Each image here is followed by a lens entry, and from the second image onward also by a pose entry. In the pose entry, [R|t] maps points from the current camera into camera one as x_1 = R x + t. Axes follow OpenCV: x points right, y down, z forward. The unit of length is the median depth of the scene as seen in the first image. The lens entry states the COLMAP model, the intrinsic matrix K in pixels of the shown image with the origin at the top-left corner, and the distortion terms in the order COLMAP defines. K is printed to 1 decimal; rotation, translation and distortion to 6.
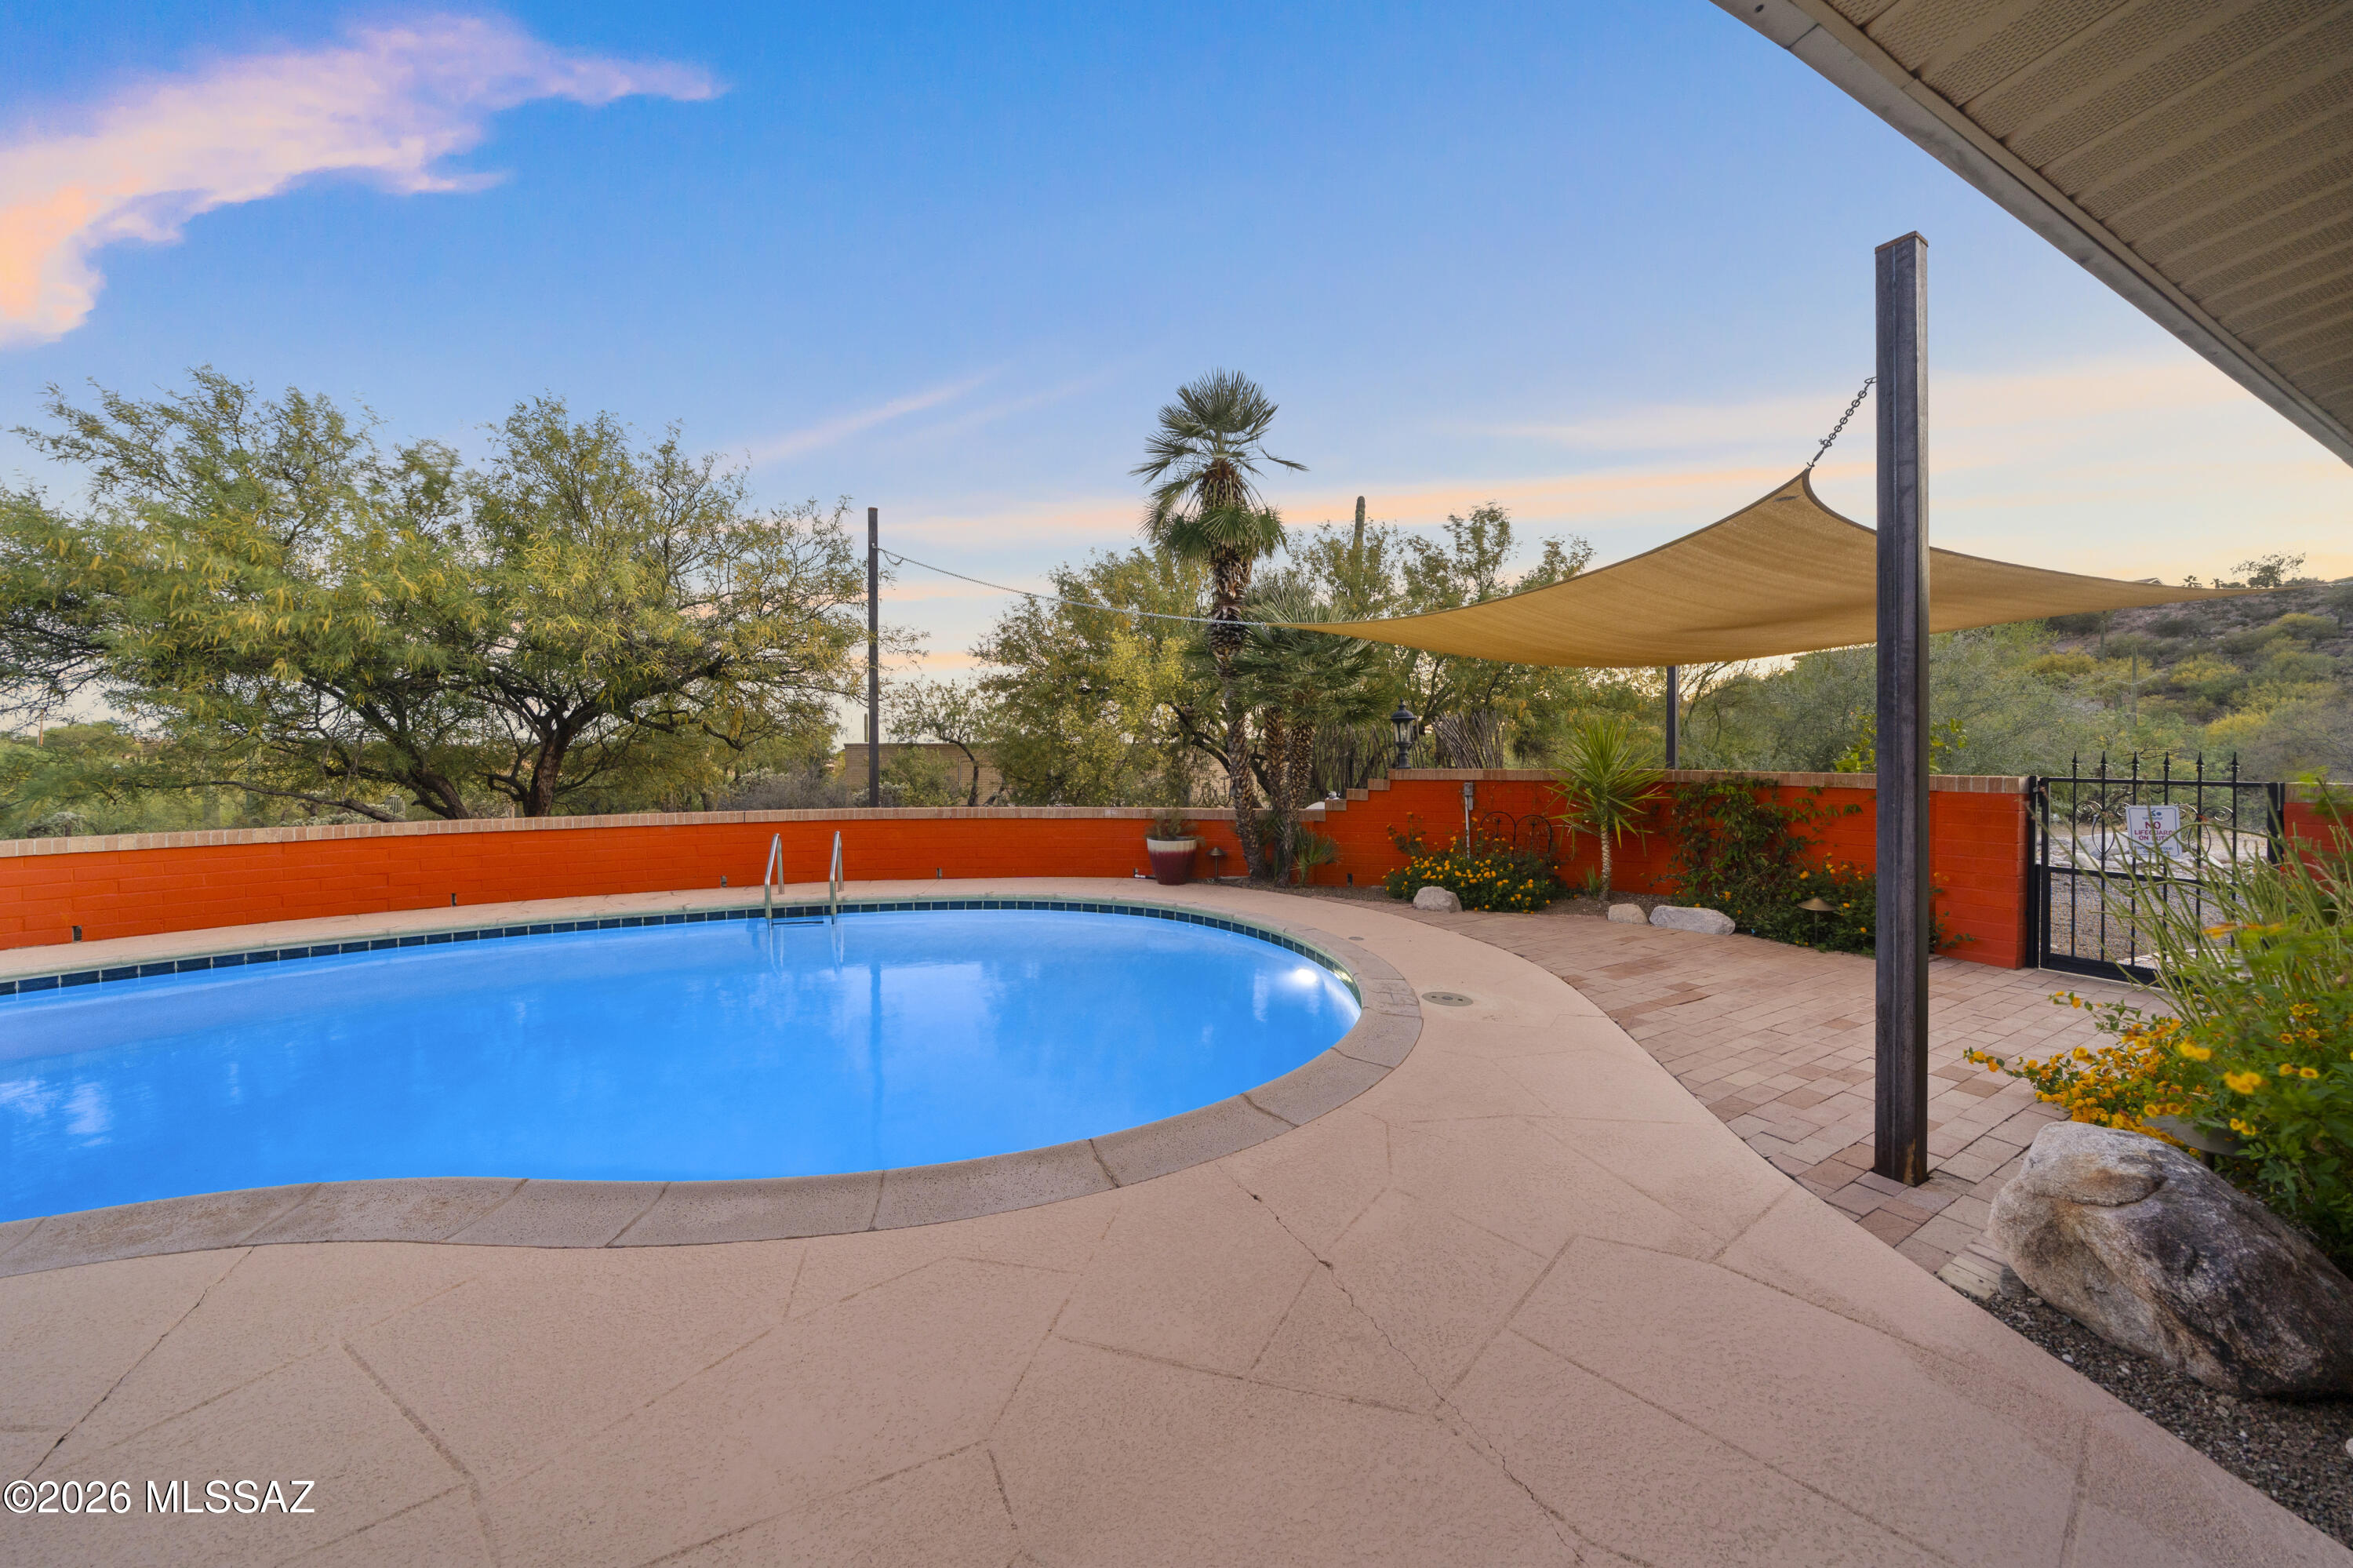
lens RADIAL K [[805.5, 0, 1176.9], [0, 805.5, 746.5], [0, 0, 1]] dist [0.000133, 0.000034]
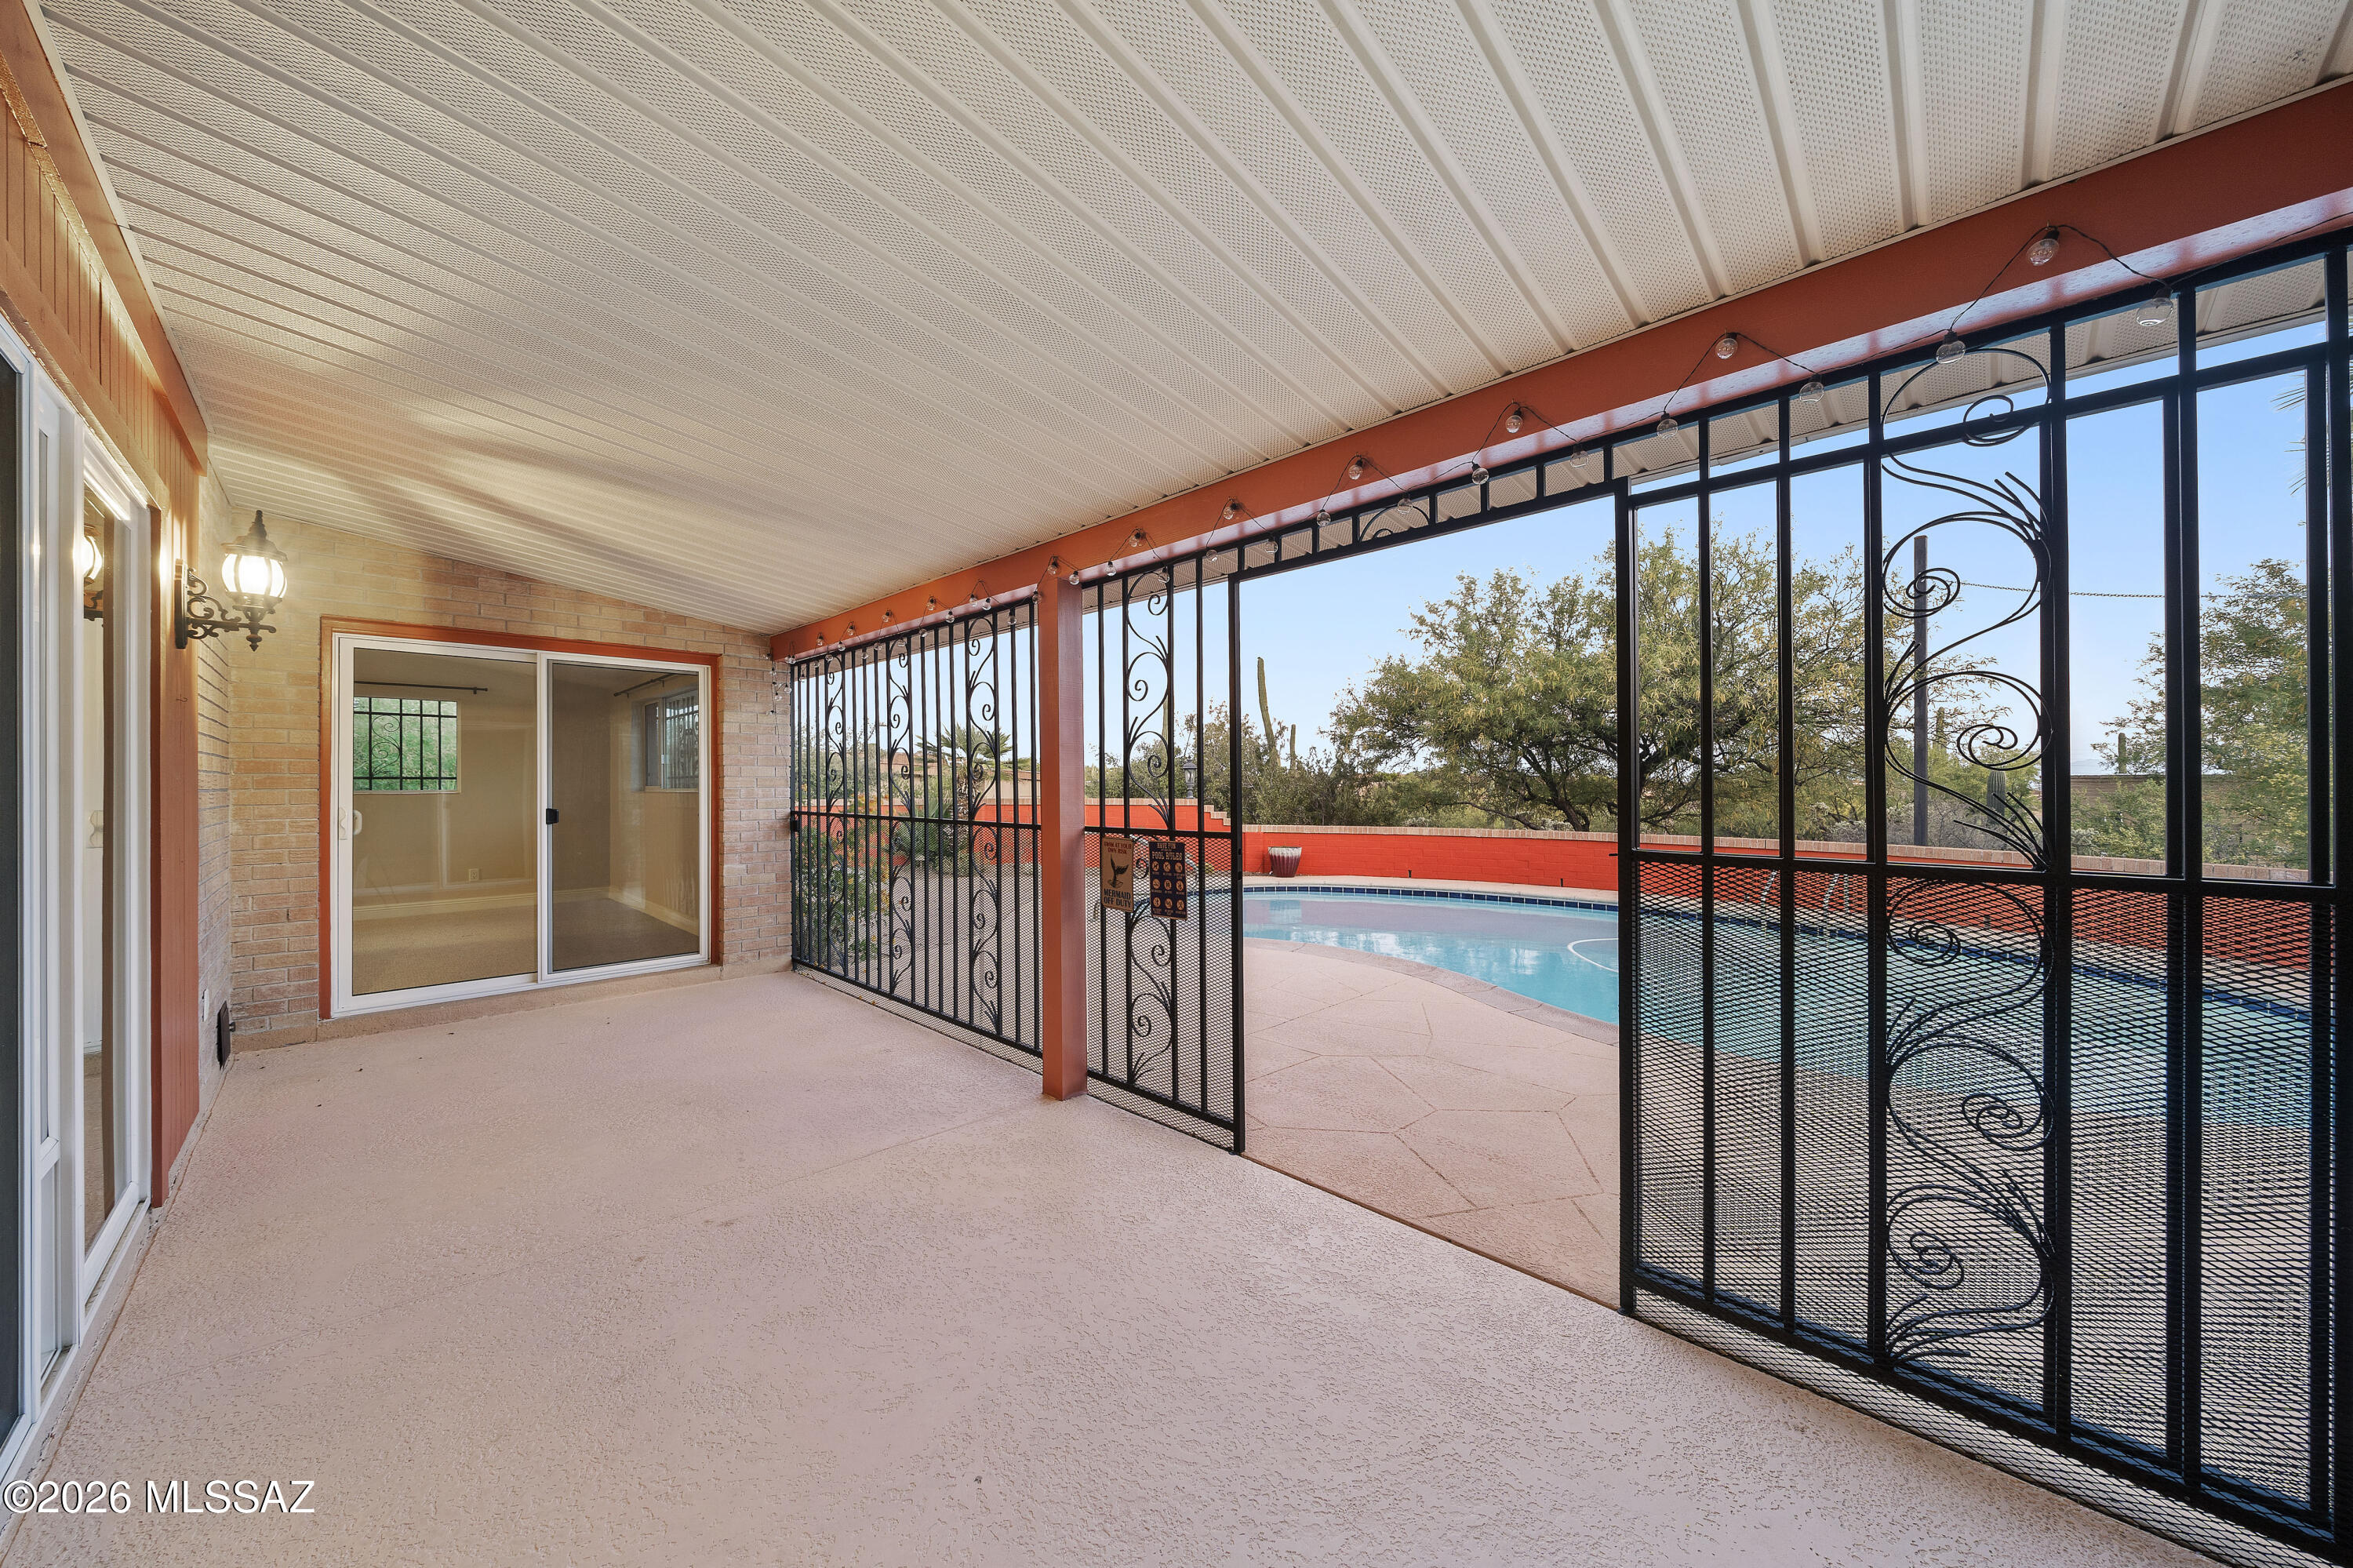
lens RADIAL K [[798.7, 0, 1176.5], [0, 798.7, 784.0], [0, 0, 1]] dist [0.000031, 0.000000]
pose [[0.271536, -0.001265, -0.962428, 0.341110], [-0.000658, 0.999999, -0.001500, 0.008255], [0.962428, 0.001041, 0.271534, -0.102920]]
